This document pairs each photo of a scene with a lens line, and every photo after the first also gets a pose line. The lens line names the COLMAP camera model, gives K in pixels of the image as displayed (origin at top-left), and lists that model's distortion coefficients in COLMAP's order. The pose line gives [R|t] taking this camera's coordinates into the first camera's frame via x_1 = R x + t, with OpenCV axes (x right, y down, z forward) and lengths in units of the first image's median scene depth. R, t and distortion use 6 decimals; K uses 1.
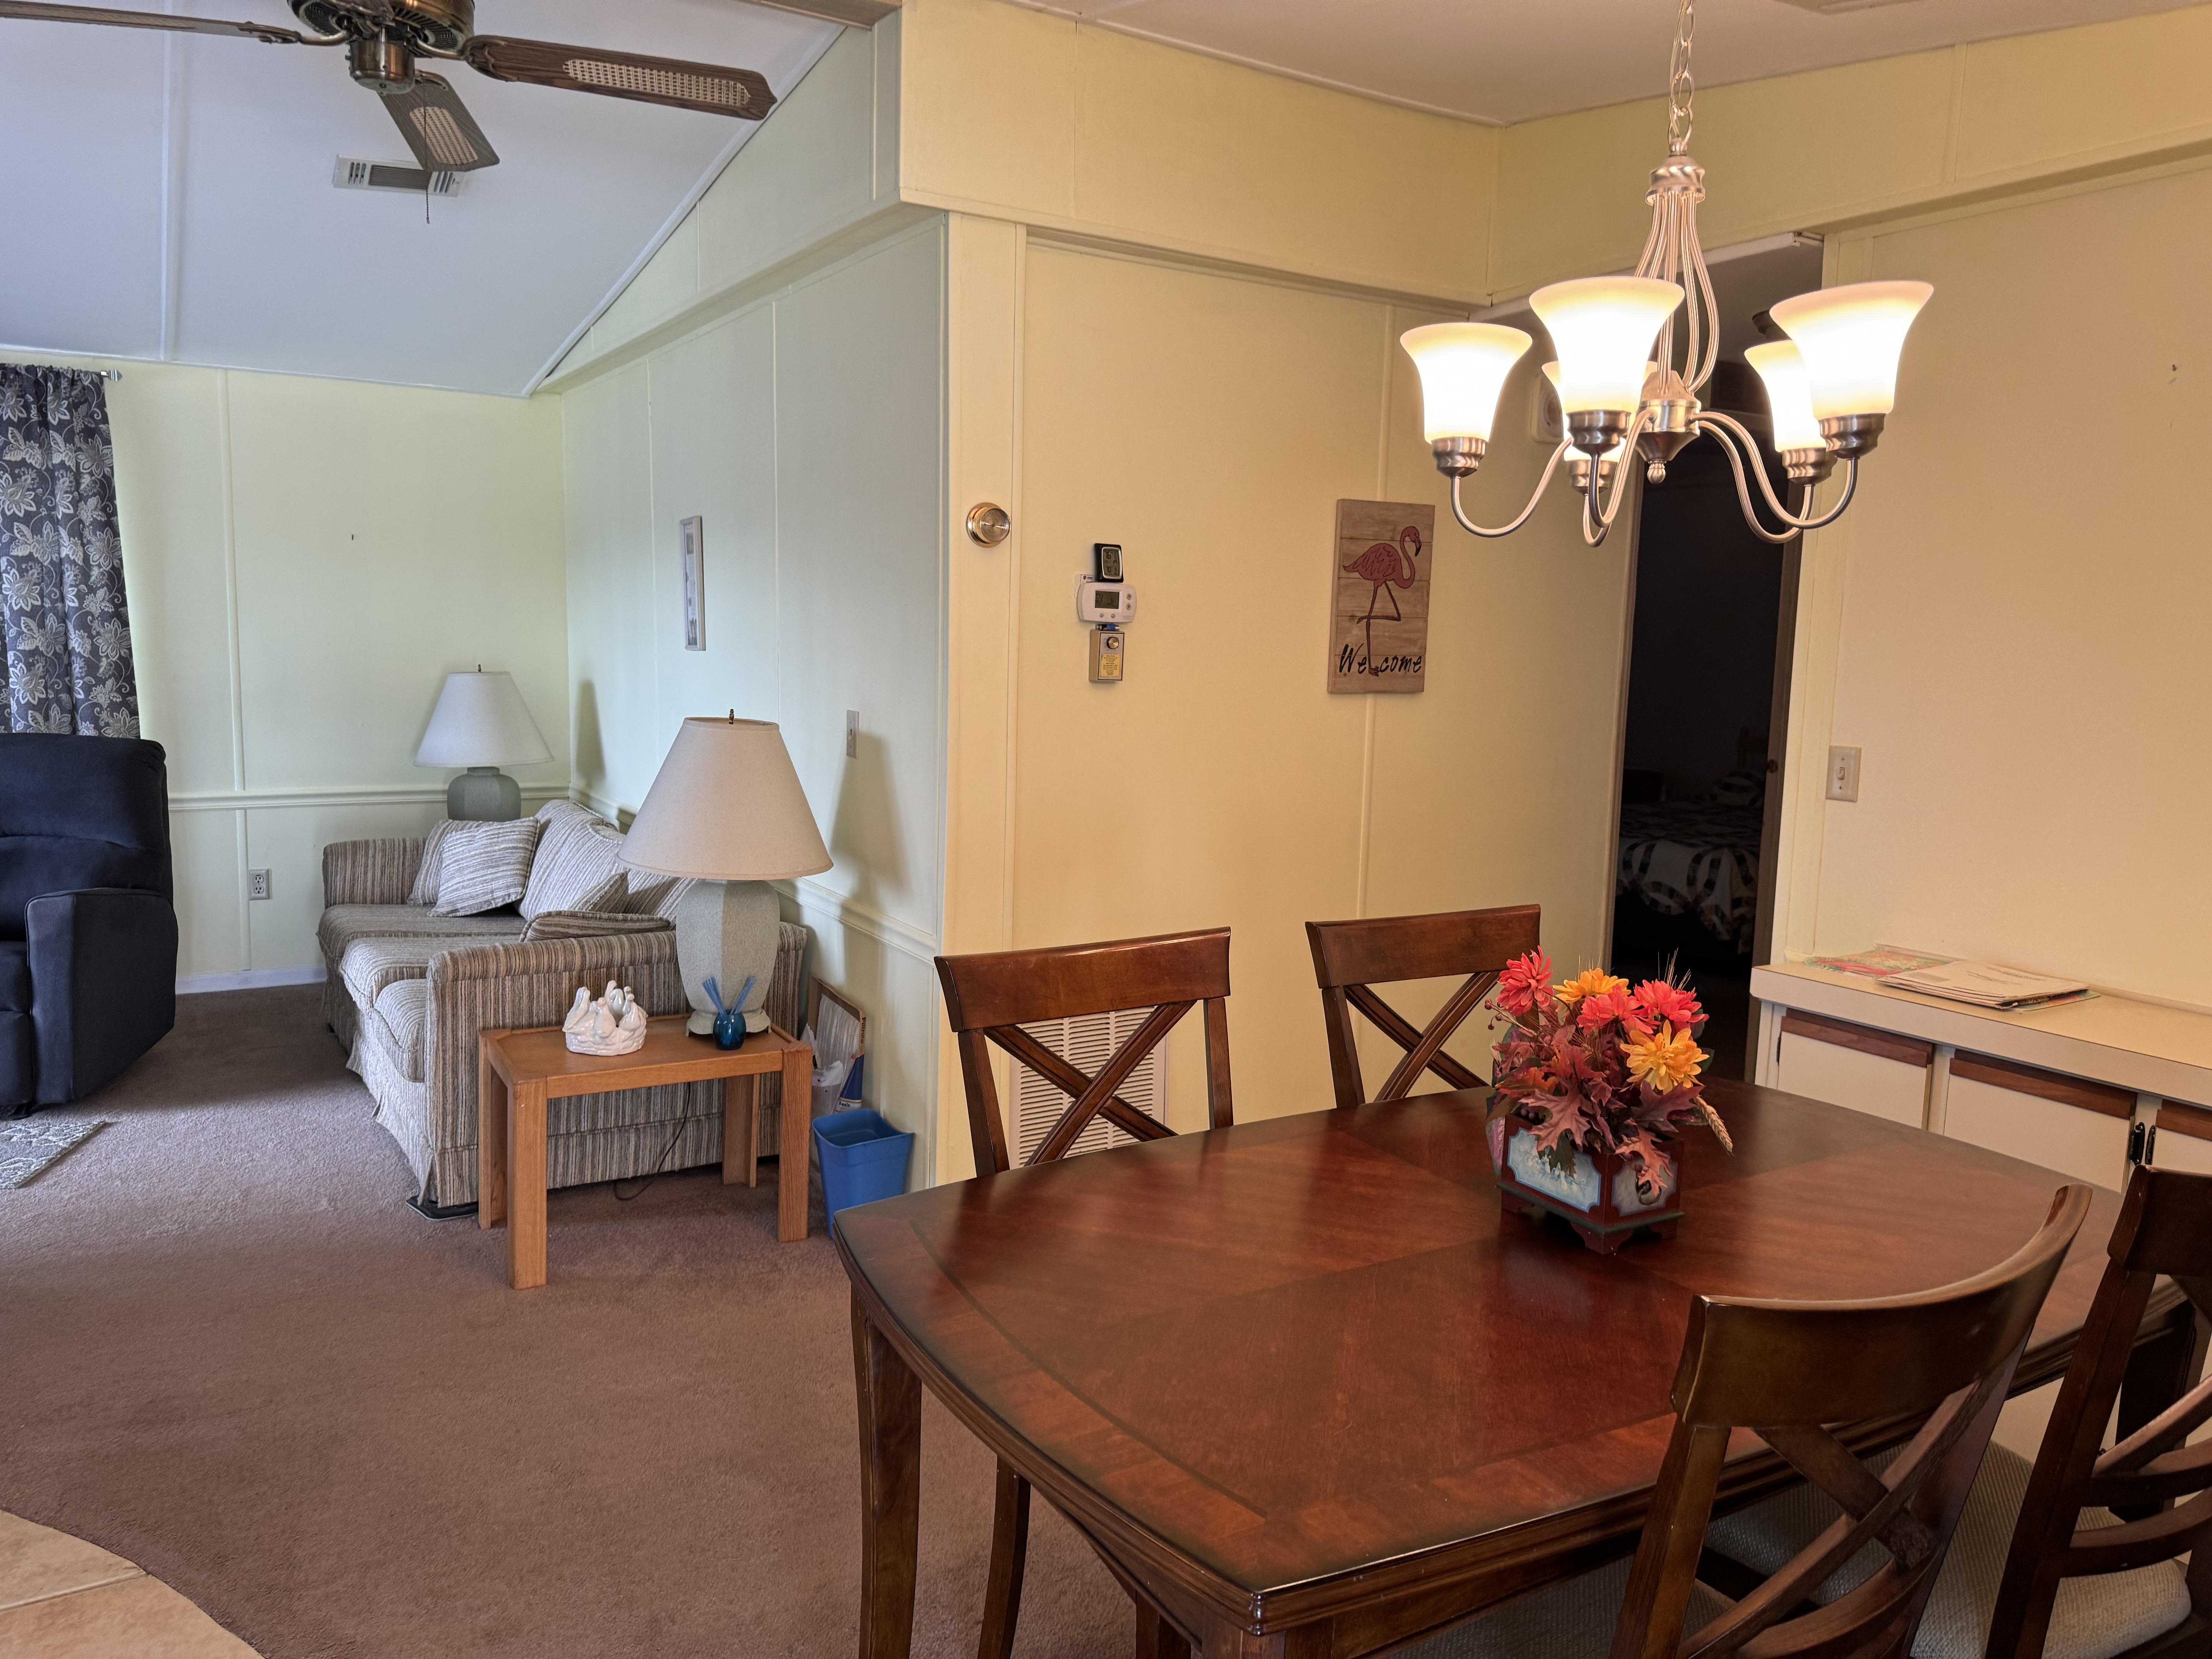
lens RADIAL K [[1560.6, 0, 1103.3], [0, 1560.6, 827.7], [0, 0, 1]] dist [0.005928, -0.004687]
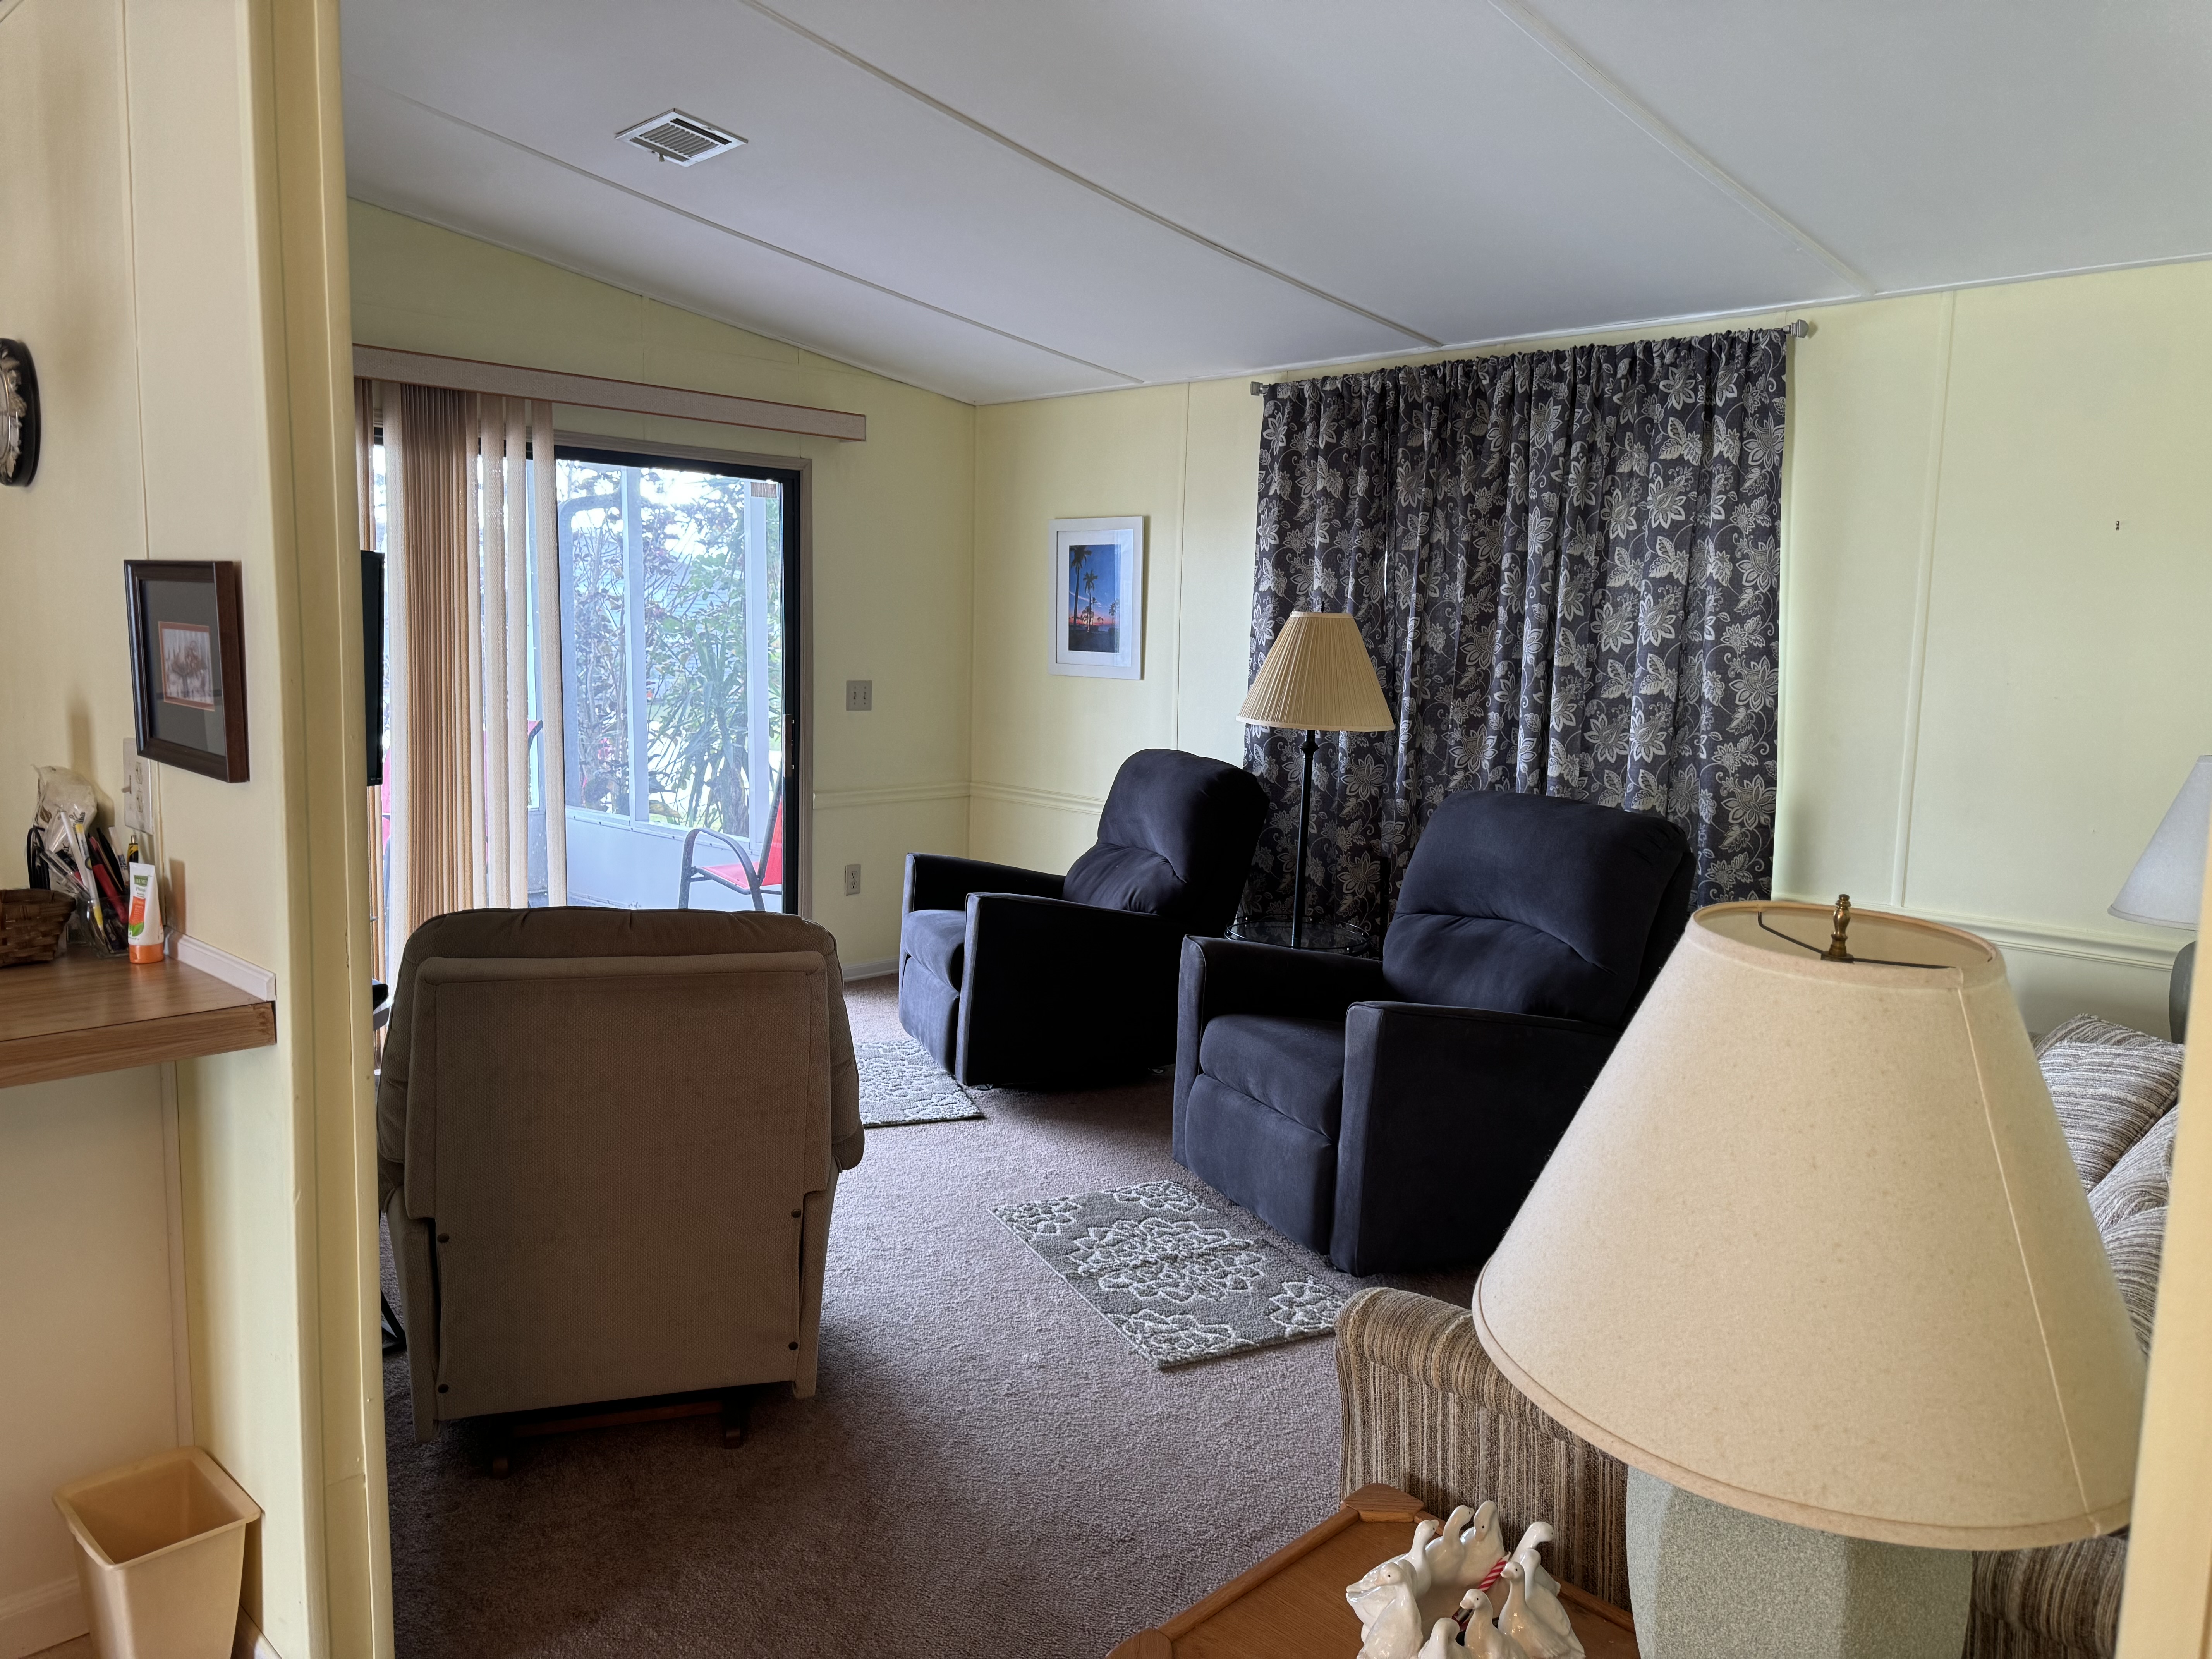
lens RADIAL K [[1560.6, 0, 1107.8], [0, 1560.6, 829.6], [0, 0, 1]] dist [0.005928, -0.004687]
pose [[0.268777, 0.103052, -0.957674, 0.012078], [-0.140771, 0.987787, 0.066784, -0.059615], [0.952860, 0.116863, 0.280001, 0.518859]]
